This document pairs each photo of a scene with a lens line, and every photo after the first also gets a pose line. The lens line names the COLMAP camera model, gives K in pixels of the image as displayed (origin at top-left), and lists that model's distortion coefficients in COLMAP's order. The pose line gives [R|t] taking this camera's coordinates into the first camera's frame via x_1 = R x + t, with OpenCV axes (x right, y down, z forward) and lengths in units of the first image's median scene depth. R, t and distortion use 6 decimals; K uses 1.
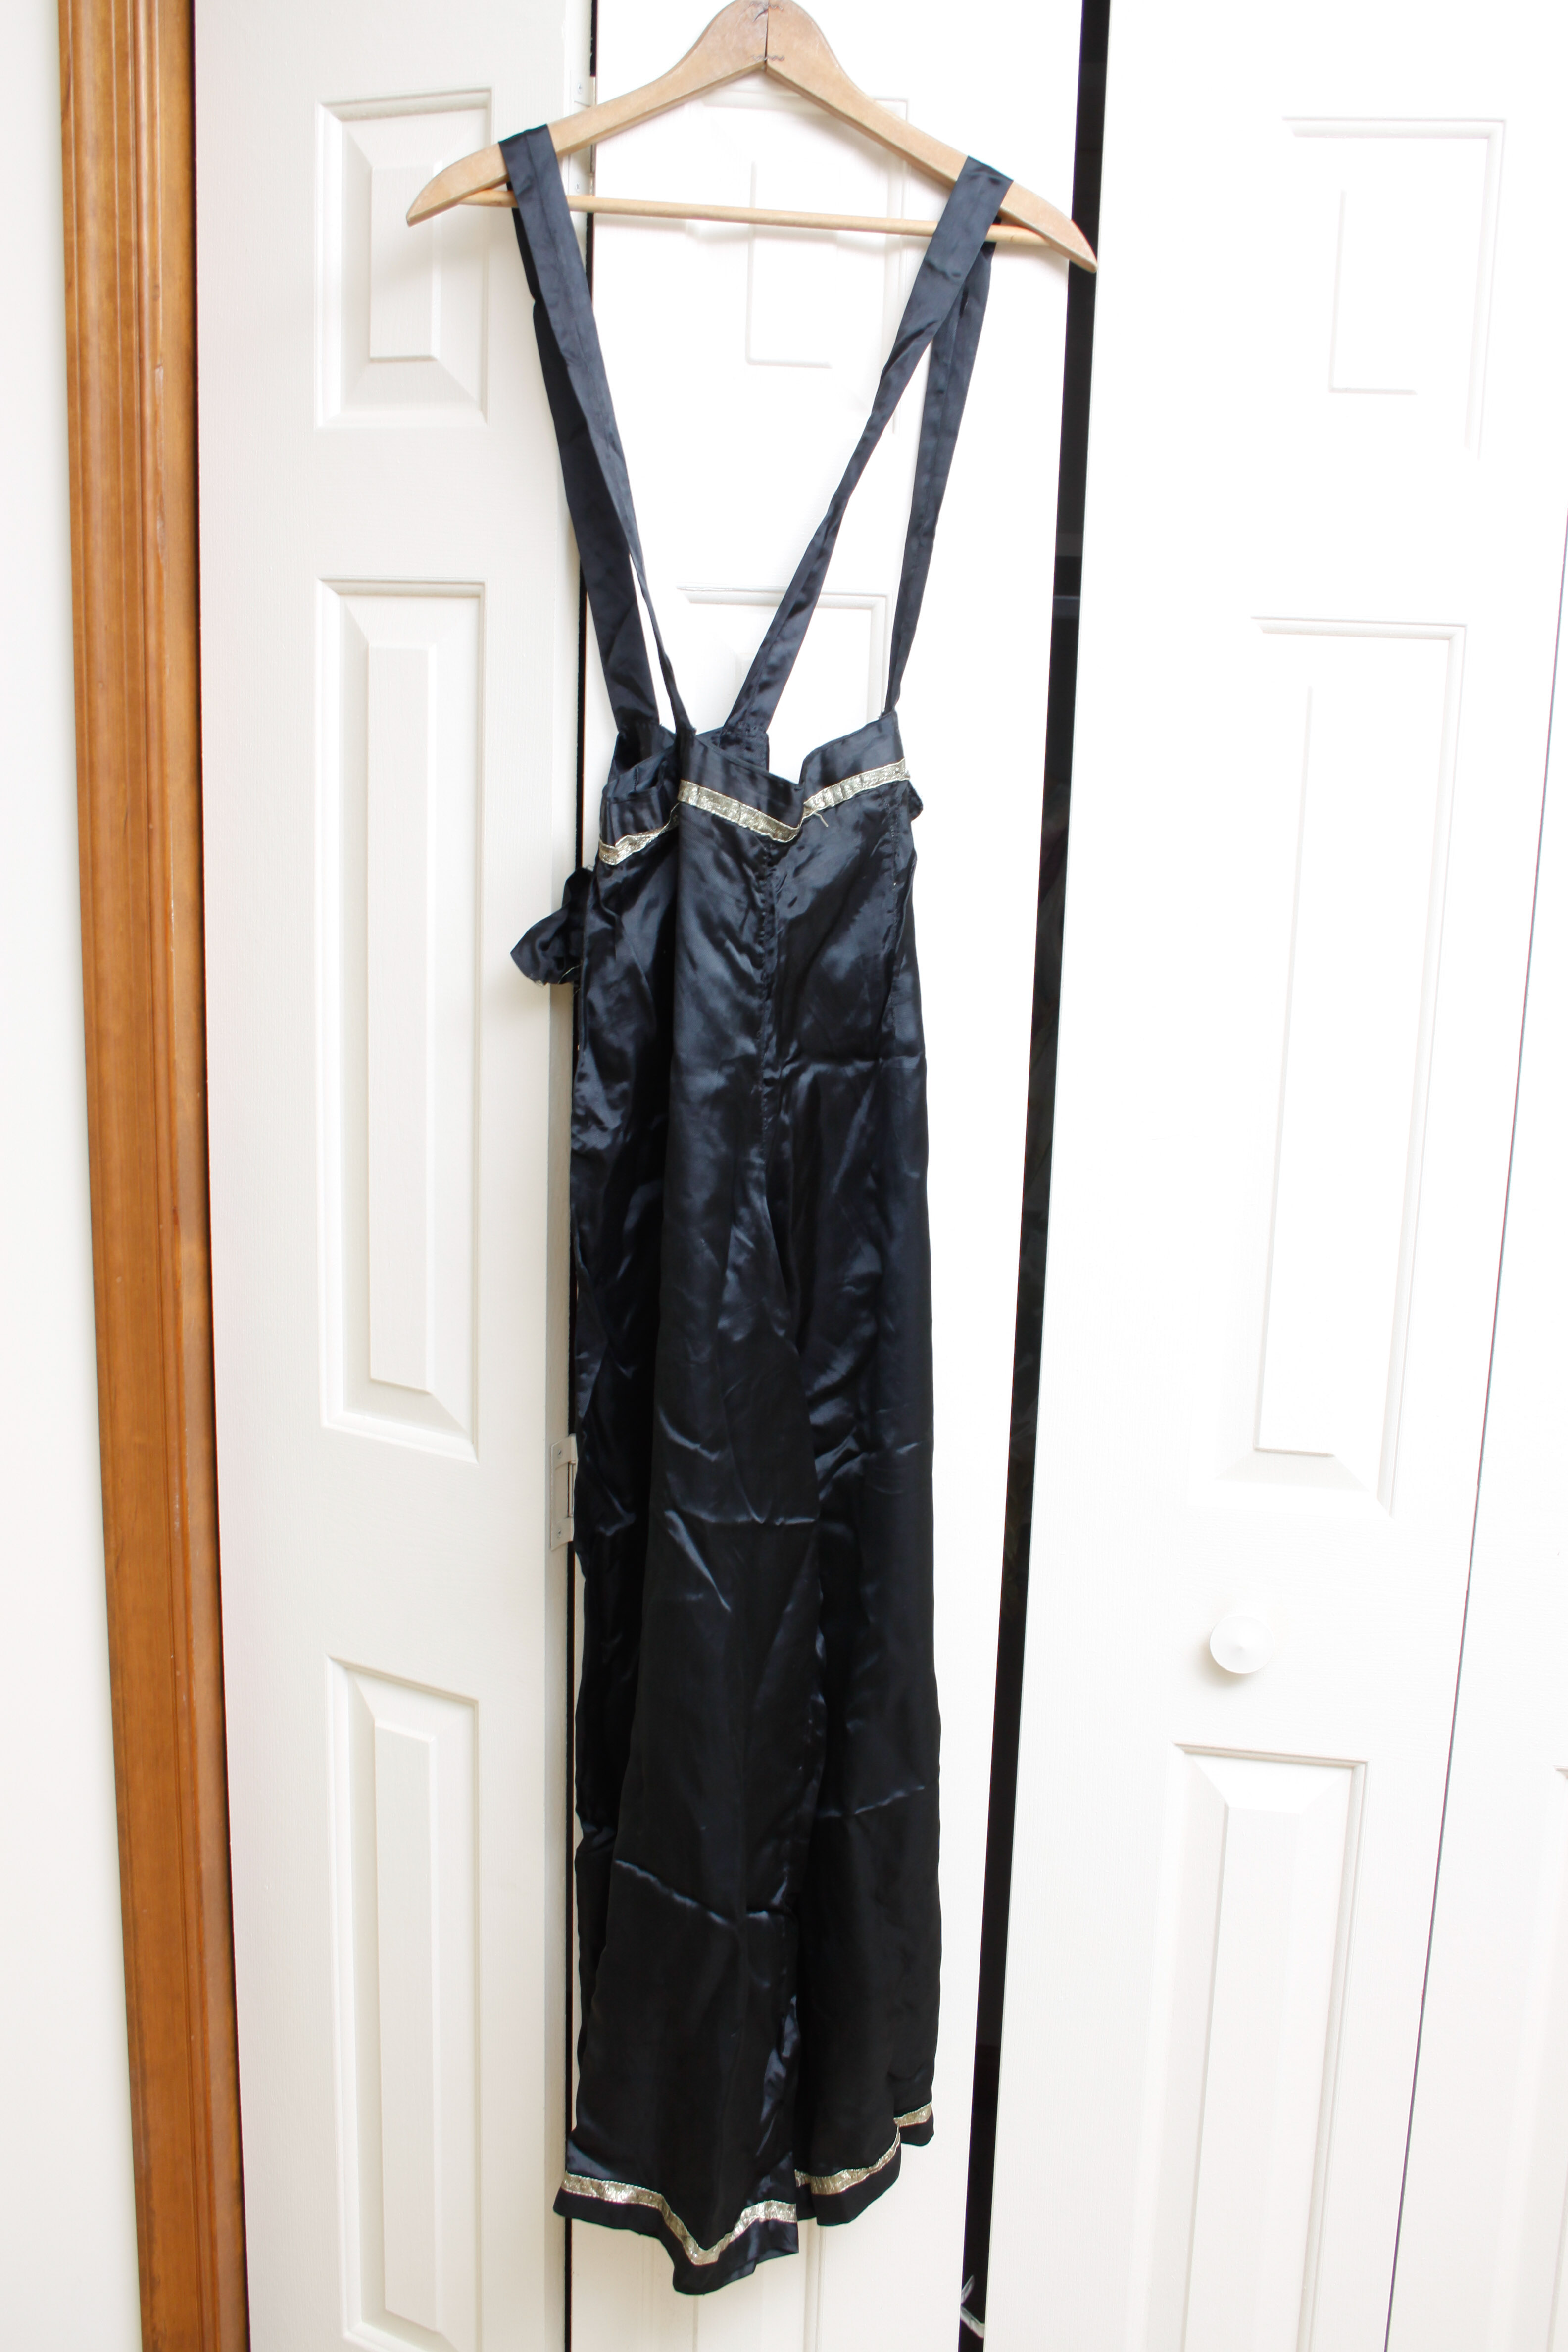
lens RADIAL K [[2381.7, 0, 784.0], [0, 2381.7, 1176.0], [0, 0, 1]] dist [-0.193805, 0.349251]
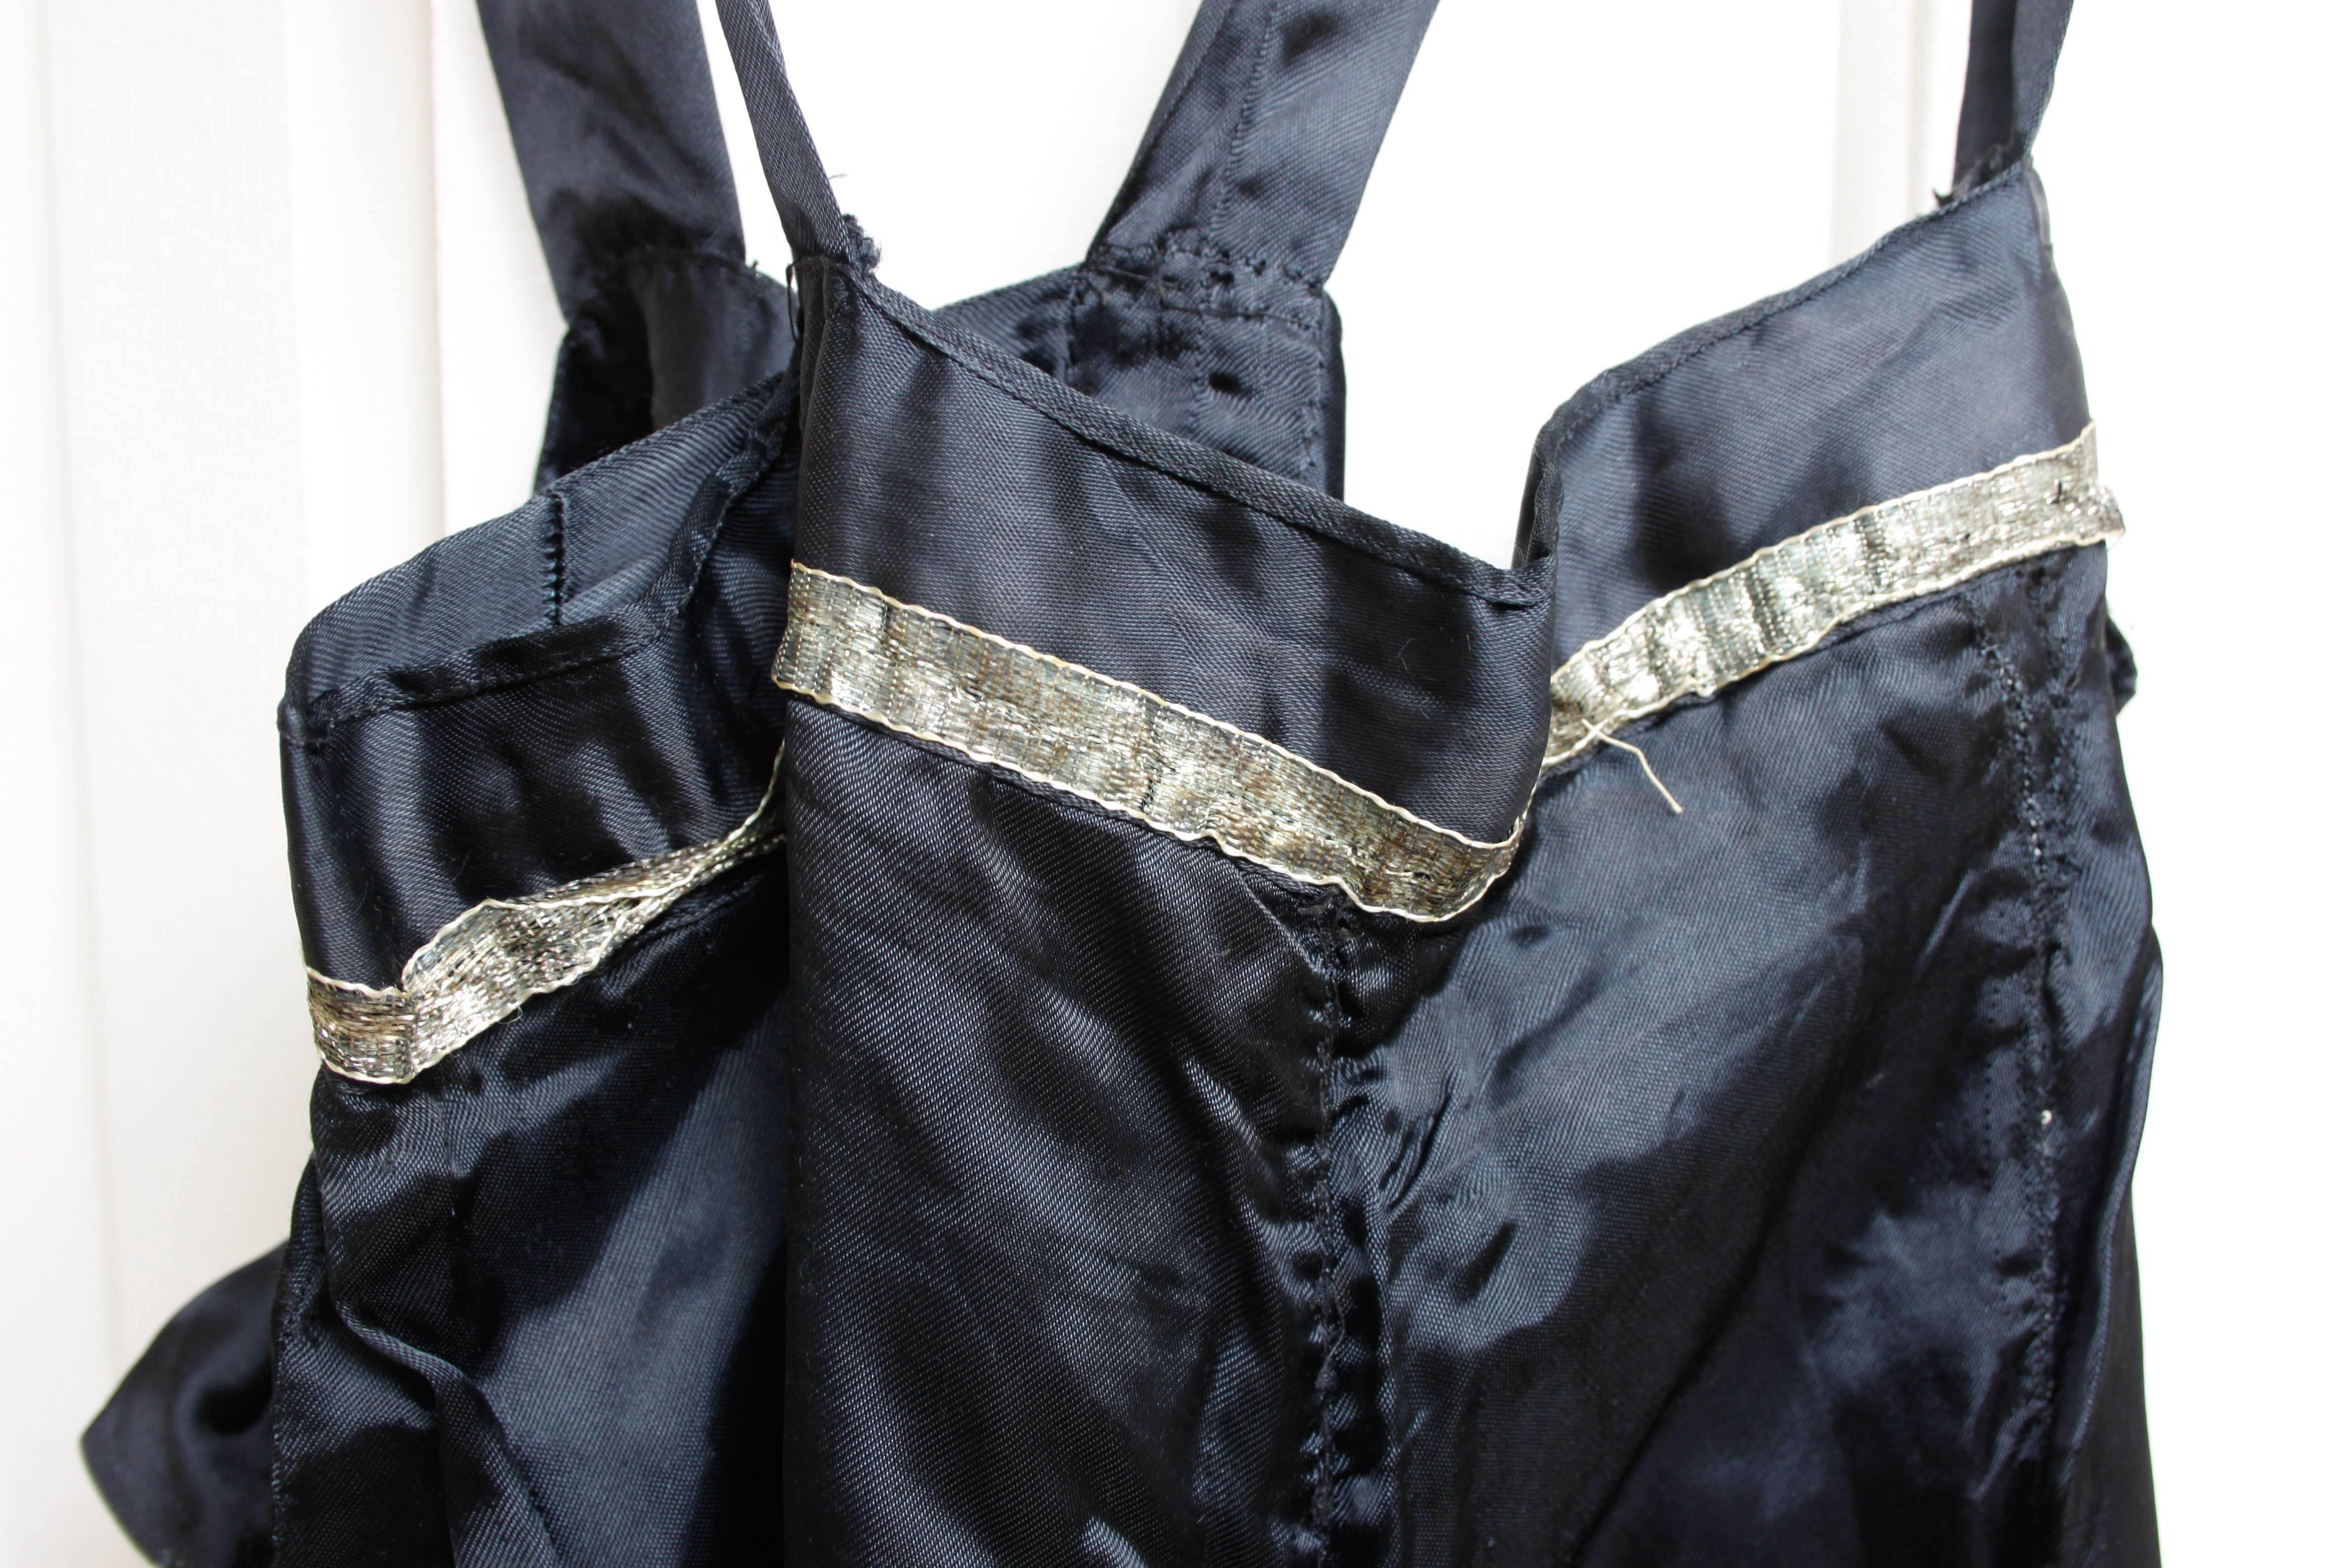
lens RADIAL K [[2692.4, 0, 1176.0], [0, 2692.4, 784.0], [0, 0, 1]] dist [-0.122835, -0.001178]
pose [[0.993263, -0.011980, -0.115261, 0.004173], [0.001257, 0.995697, -0.092658, -0.131190], [0.115875, 0.091889, 0.989004, 0.799756]]
